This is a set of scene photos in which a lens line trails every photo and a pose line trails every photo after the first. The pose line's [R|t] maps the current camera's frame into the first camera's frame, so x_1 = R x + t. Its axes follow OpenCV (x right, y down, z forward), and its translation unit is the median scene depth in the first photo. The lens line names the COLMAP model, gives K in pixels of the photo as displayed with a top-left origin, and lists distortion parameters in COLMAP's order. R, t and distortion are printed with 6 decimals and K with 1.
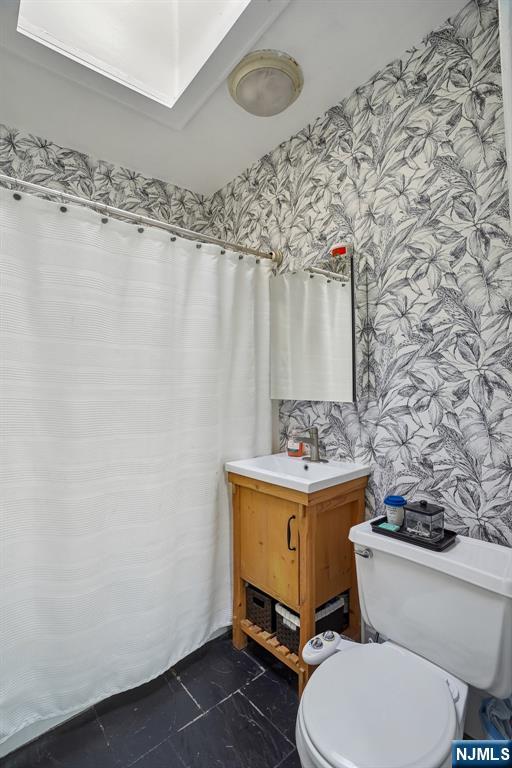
lens RADIAL K [[362.6, 0, 255.9], [0, 362.6, 391.0], [0, 0, 1]] dist [-0.039729, 0.011795]
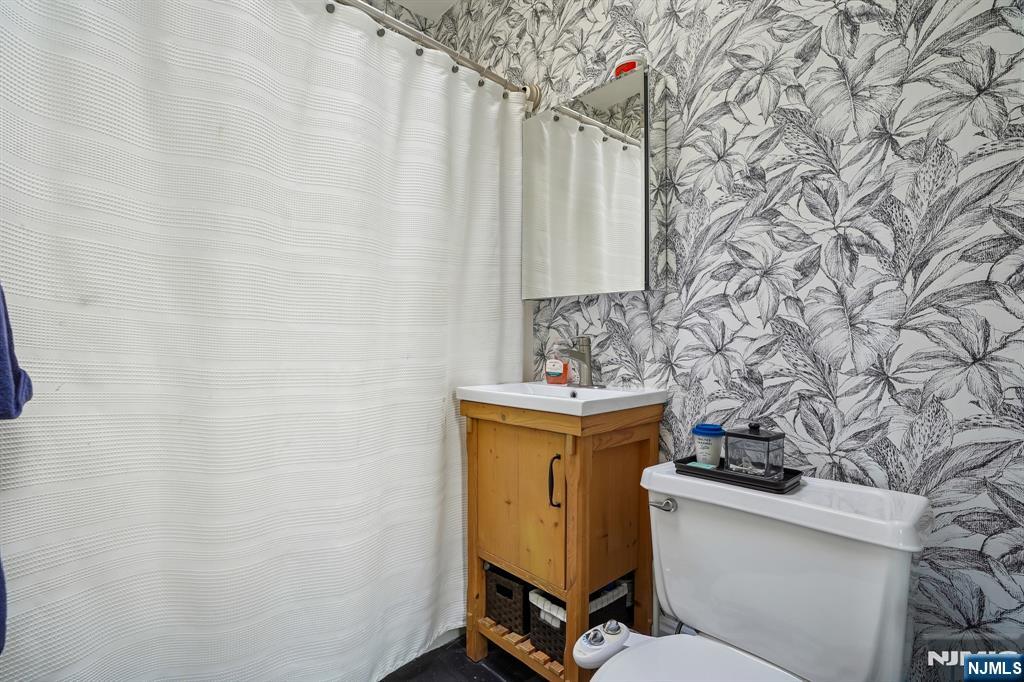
lens RADIAL K [[483.4, 0, 509.7], [0, 483.4, 338.6], [0, 0, 1]] dist [-0.039729, 0.011795]
pose [[0.999580, 0.004846, 0.028576, -0.012618], [-0.005066, 0.999958, 0.007621, 0.117007], [-0.028538, -0.007762, 0.999563, 0.098499]]
